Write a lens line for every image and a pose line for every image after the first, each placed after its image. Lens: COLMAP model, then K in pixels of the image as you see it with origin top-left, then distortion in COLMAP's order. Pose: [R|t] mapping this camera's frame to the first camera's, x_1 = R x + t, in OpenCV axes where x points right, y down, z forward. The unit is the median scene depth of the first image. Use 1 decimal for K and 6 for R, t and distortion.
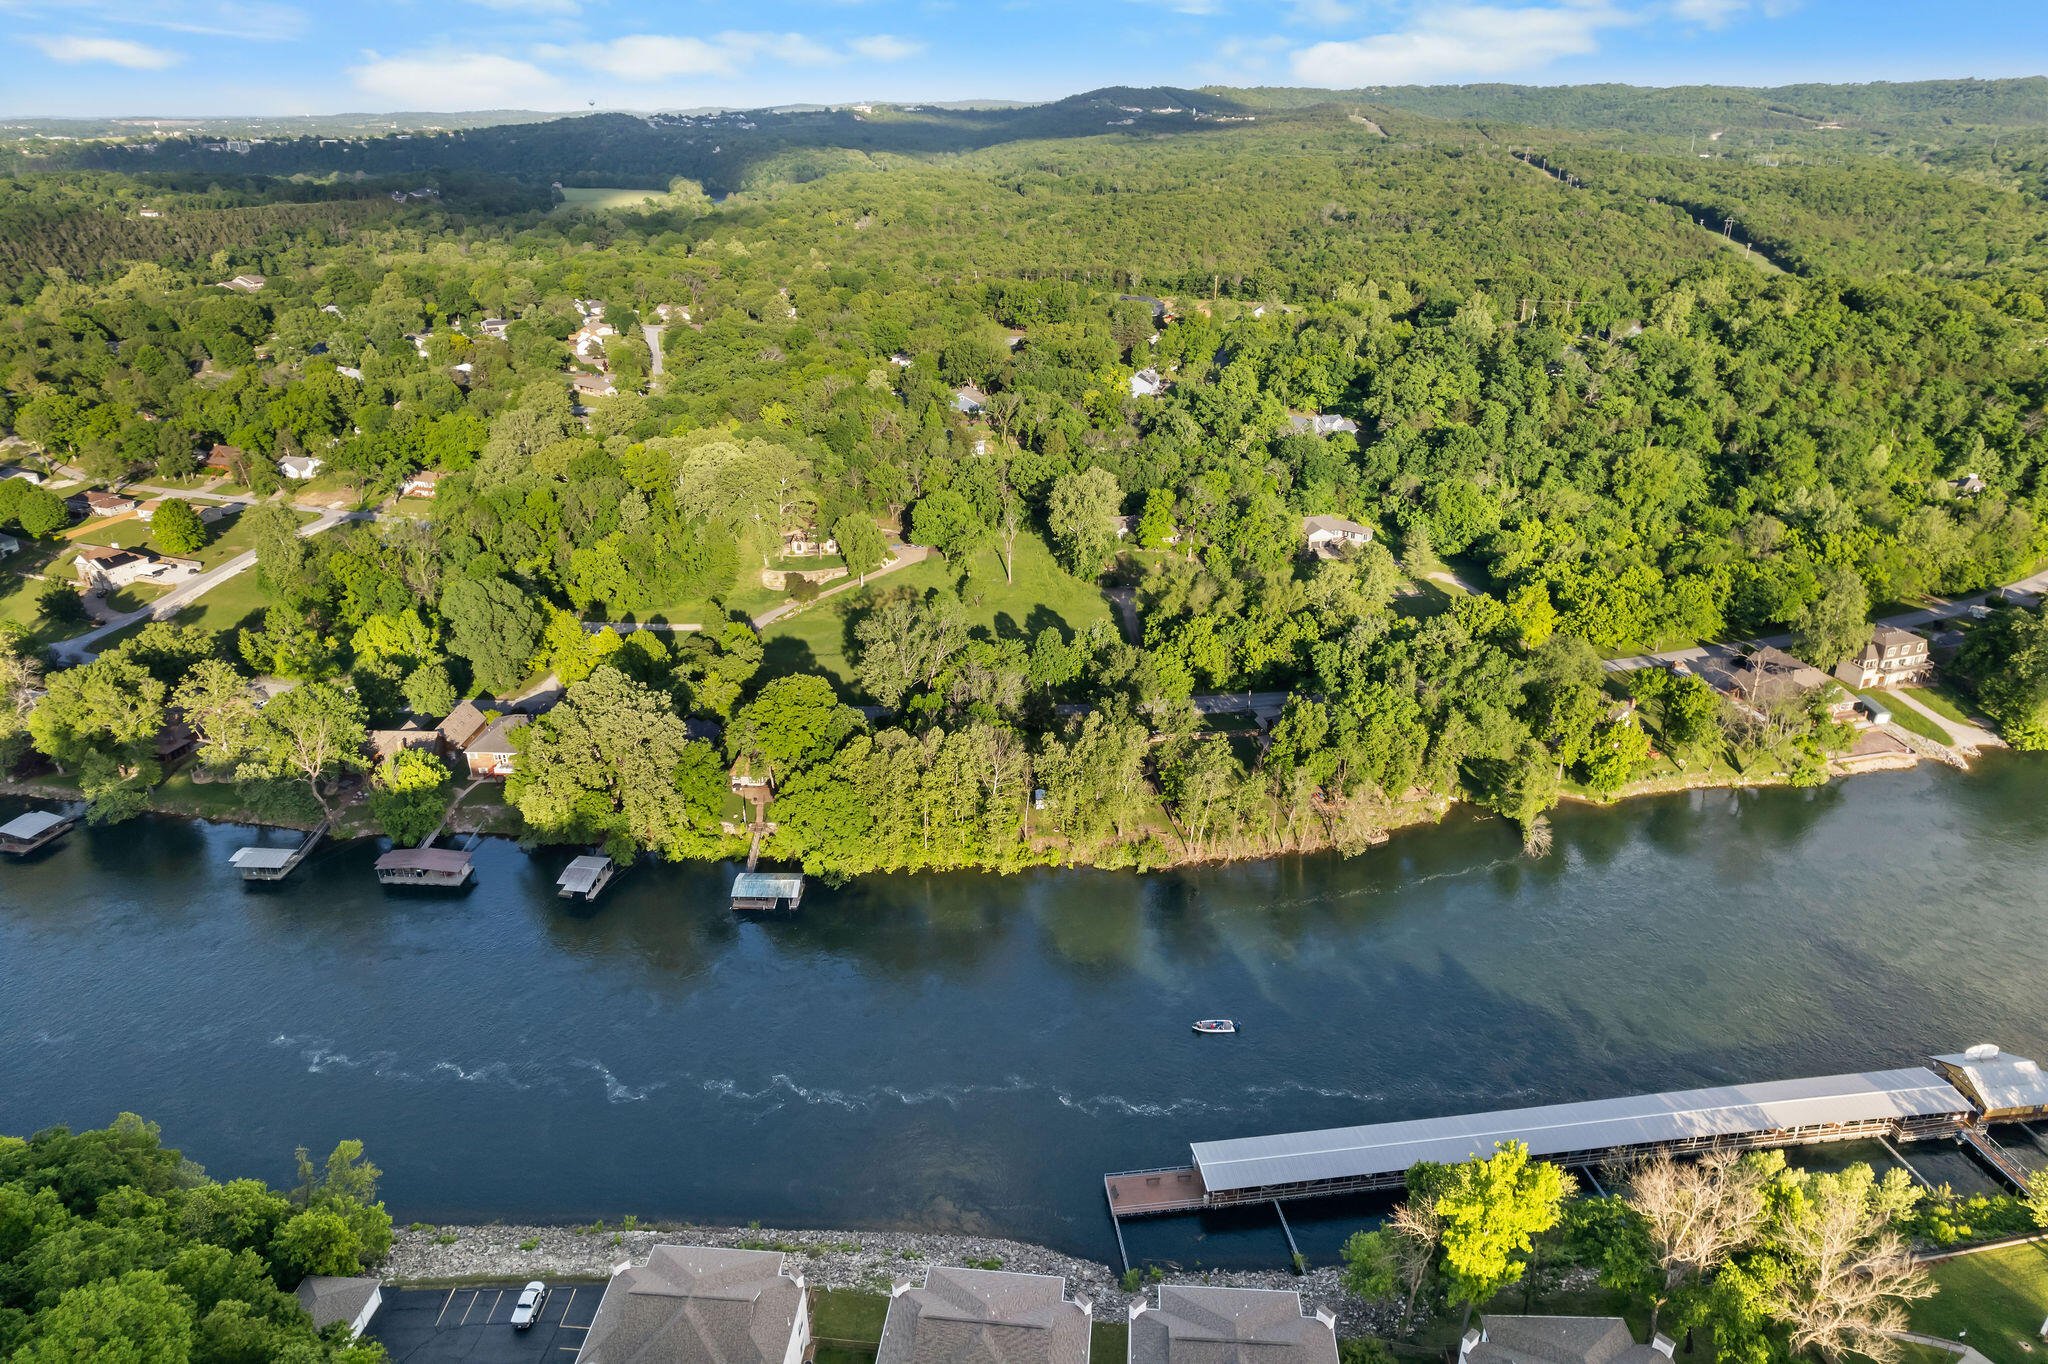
lens RADIAL K [[1334.9, 0, 1018.5], [0, 1334.9, 677.1], [0, 0, 1]] dist [-0.073532, 0.072494]
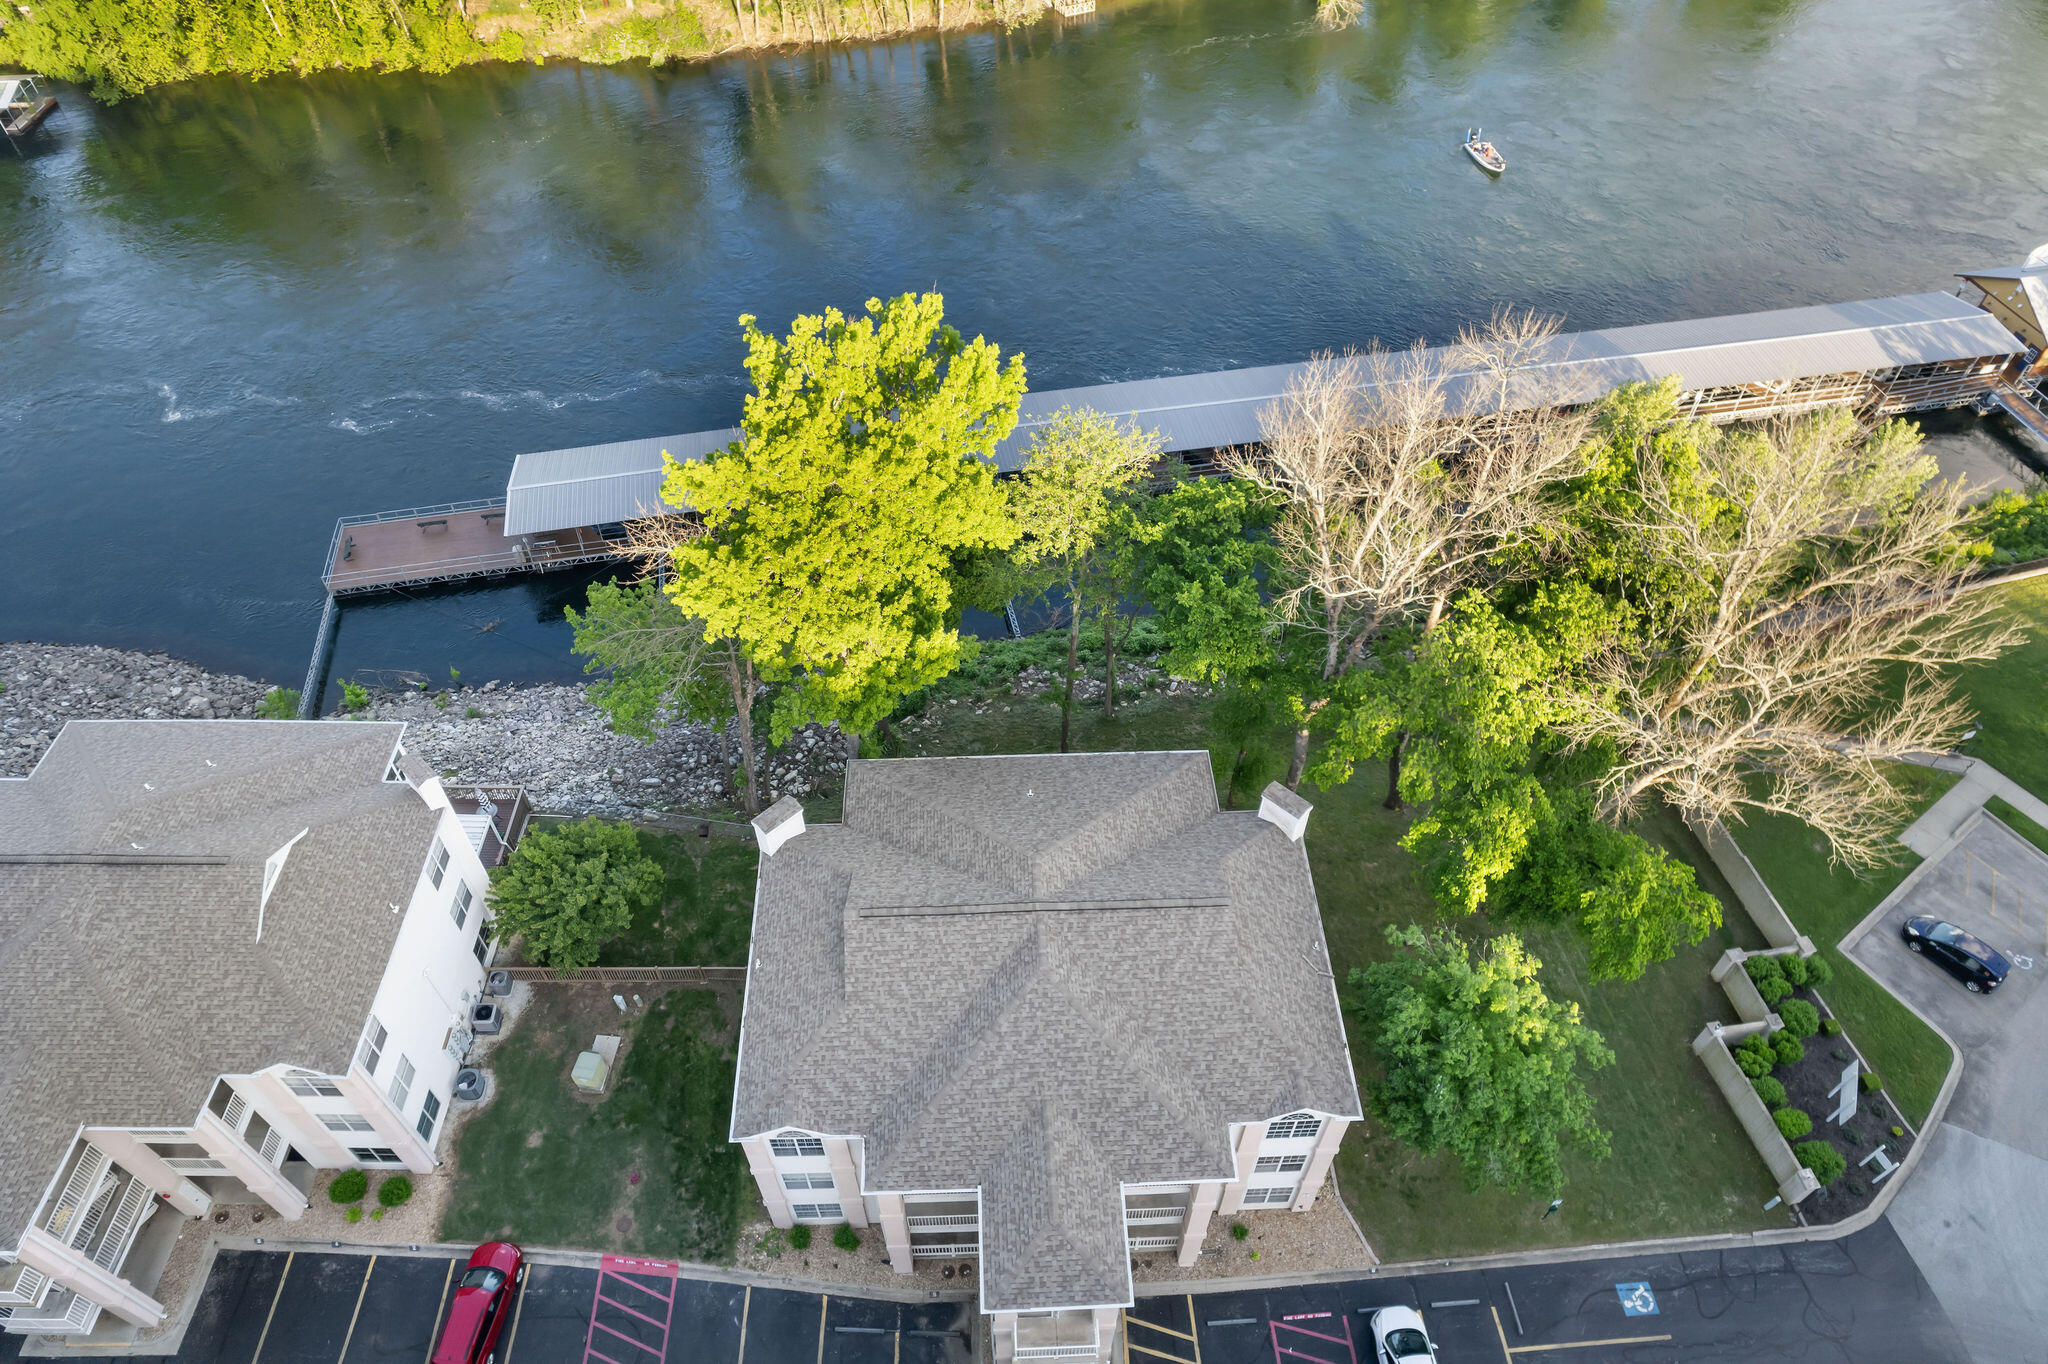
lens RADIAL K [[1334.9, 0, 1024.4], [0, 1334.9, 683.6], [0, 0, 1]] dist [-0.073532, 0.072494]
pose [[0.997760, -0.044827, 0.049657, 0.396417], [0.021428, 0.917332, 0.397546, 0.318191], [-0.063373, -0.395592, 0.916238, 0.660264]]
